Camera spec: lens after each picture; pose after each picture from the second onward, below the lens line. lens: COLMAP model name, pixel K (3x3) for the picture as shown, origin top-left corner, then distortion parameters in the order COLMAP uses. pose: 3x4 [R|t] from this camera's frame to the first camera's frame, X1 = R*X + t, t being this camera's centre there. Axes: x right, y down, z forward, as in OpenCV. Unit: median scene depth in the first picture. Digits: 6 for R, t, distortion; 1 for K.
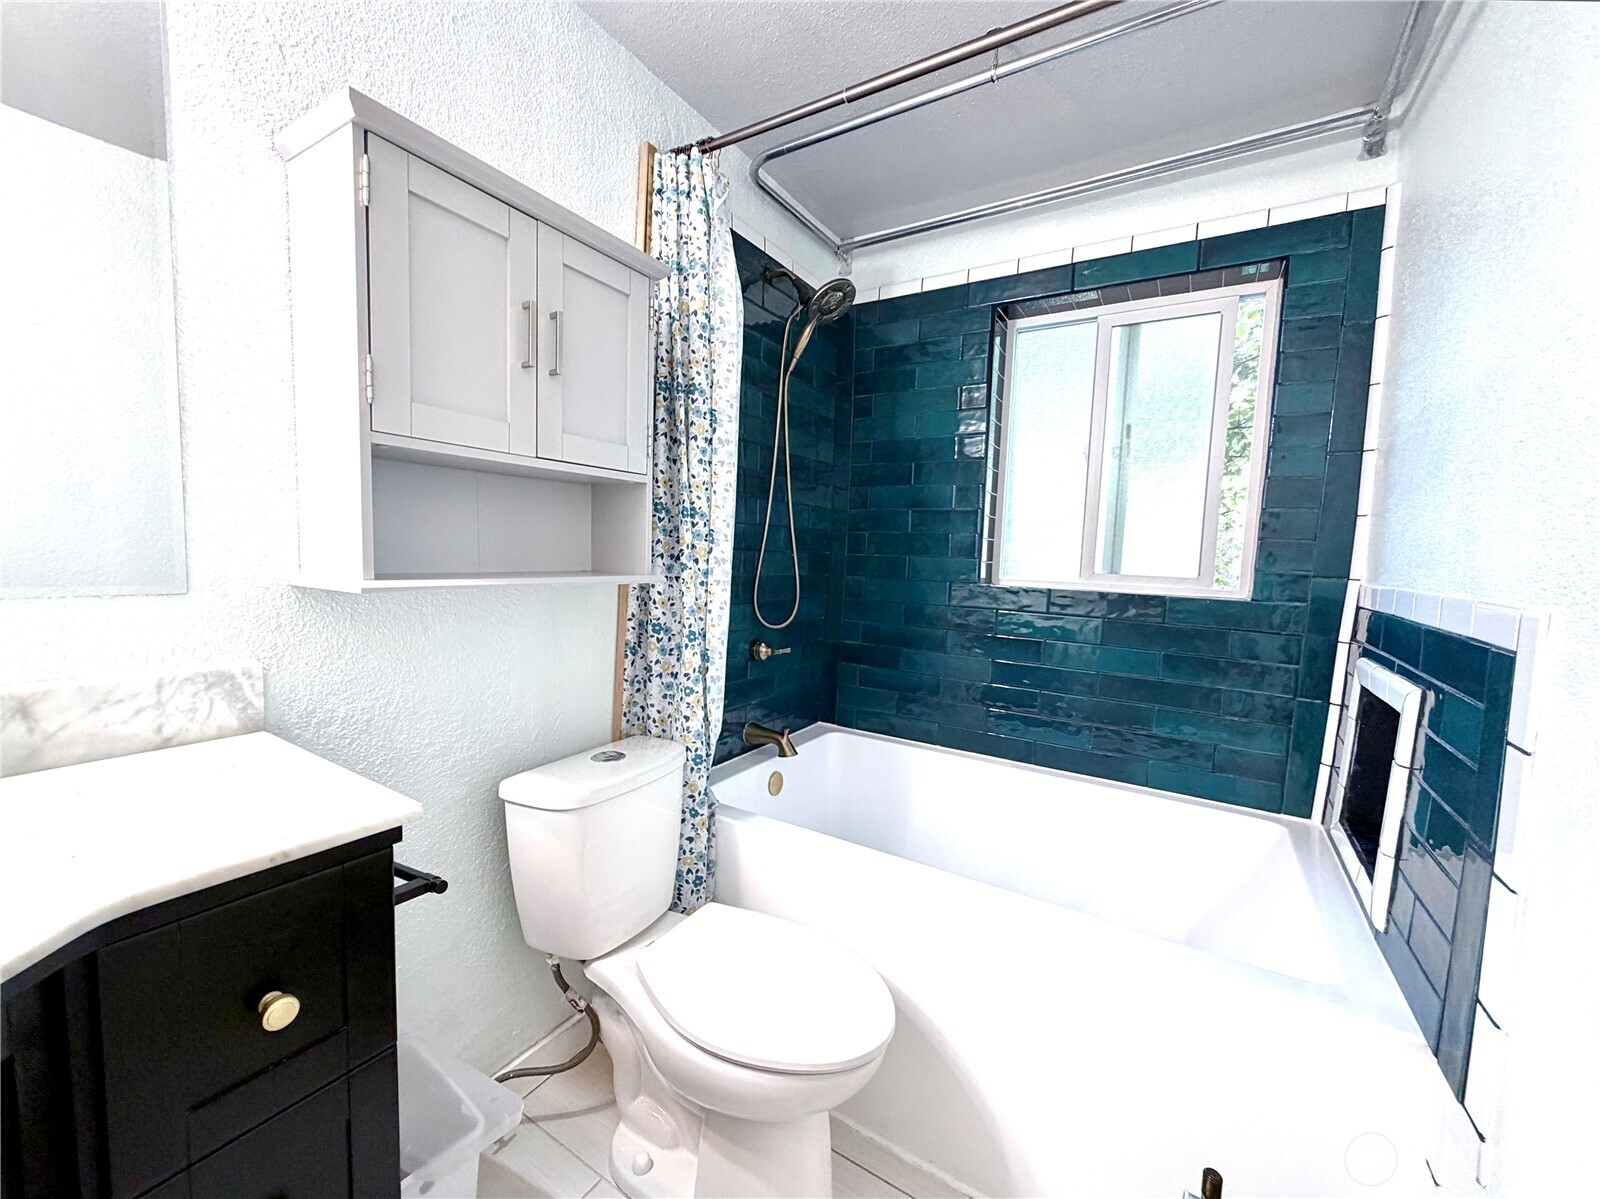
lens RADIAL K [[637.2, 0, 804.0], [0, 637.2, 600.4], [0, 0, 1]] dist [0.000134, 0.000138]
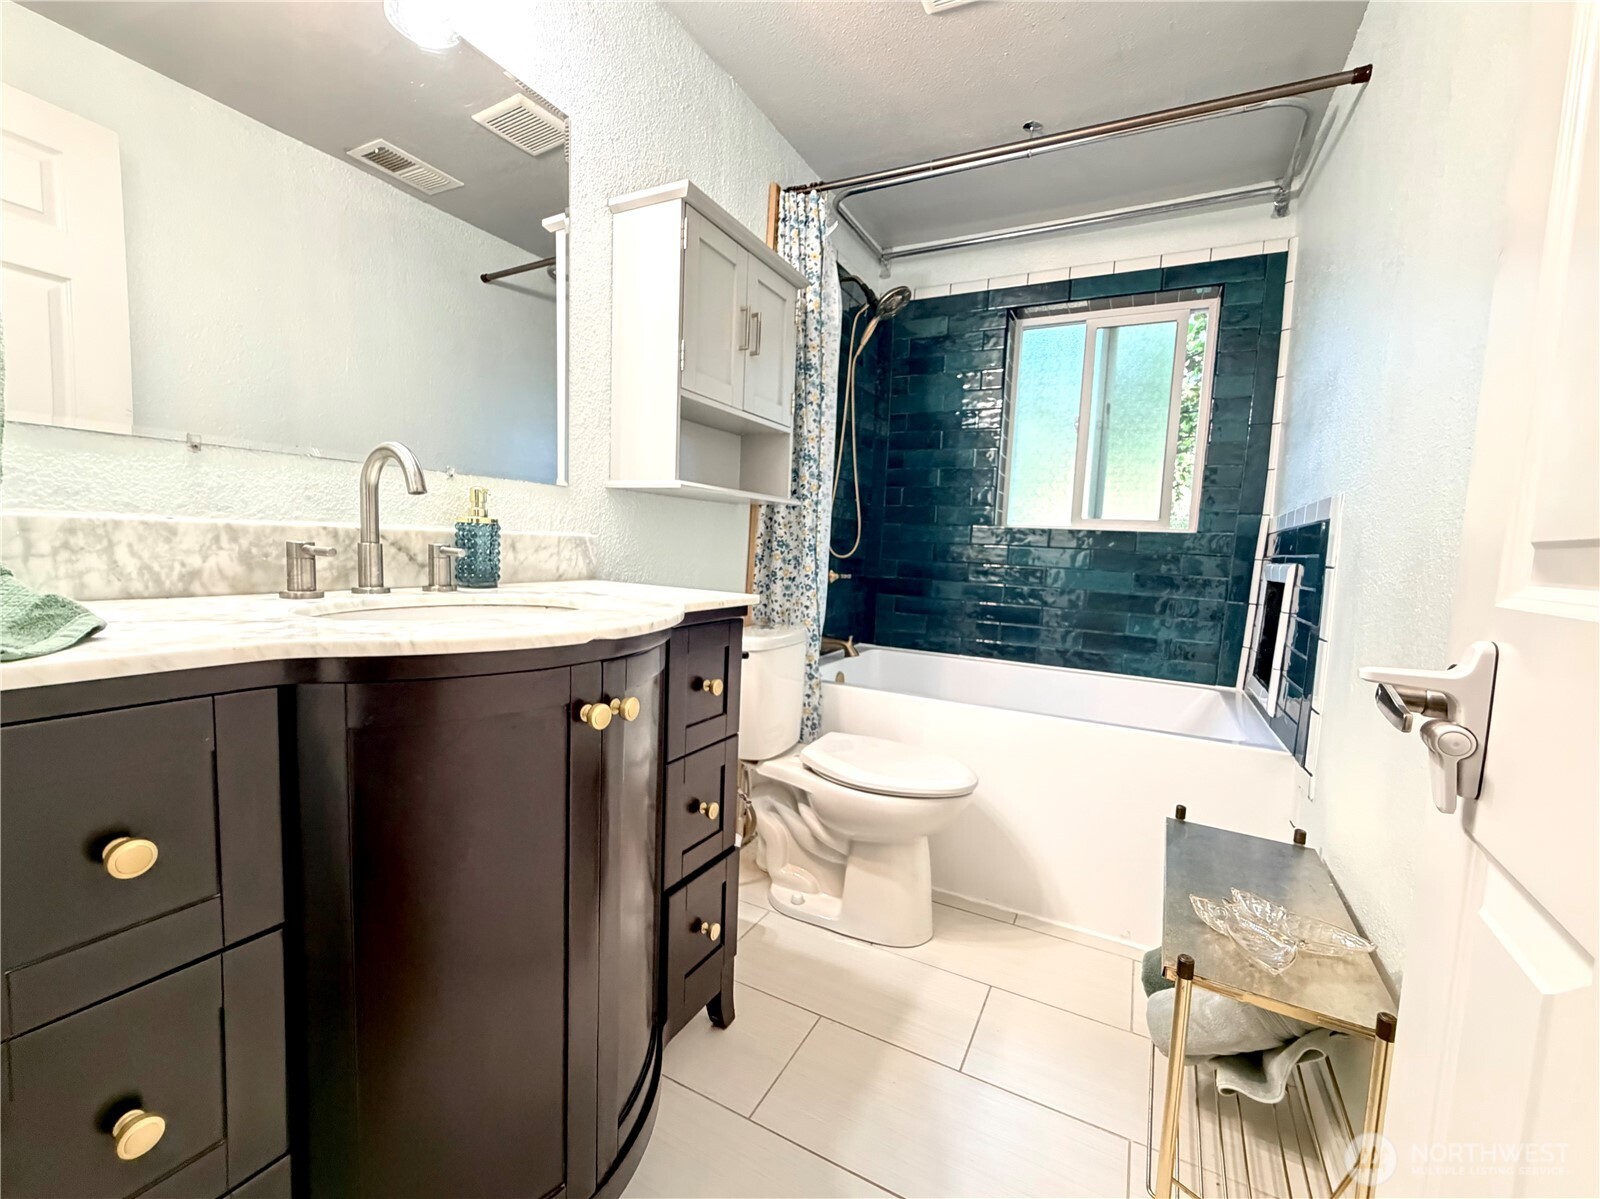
lens RADIAL K [[658.7, 0, 806.7], [0, 658.7, 599.7], [0, 0, 1]] dist [-0.001485, -0.000128]
pose [[0.996904, -0.000348, 0.078626, -0.282489], [-0.000646, 0.999920, 0.012616, 0.143560], [-0.078624, -0.012627, 0.996824, -0.398695]]
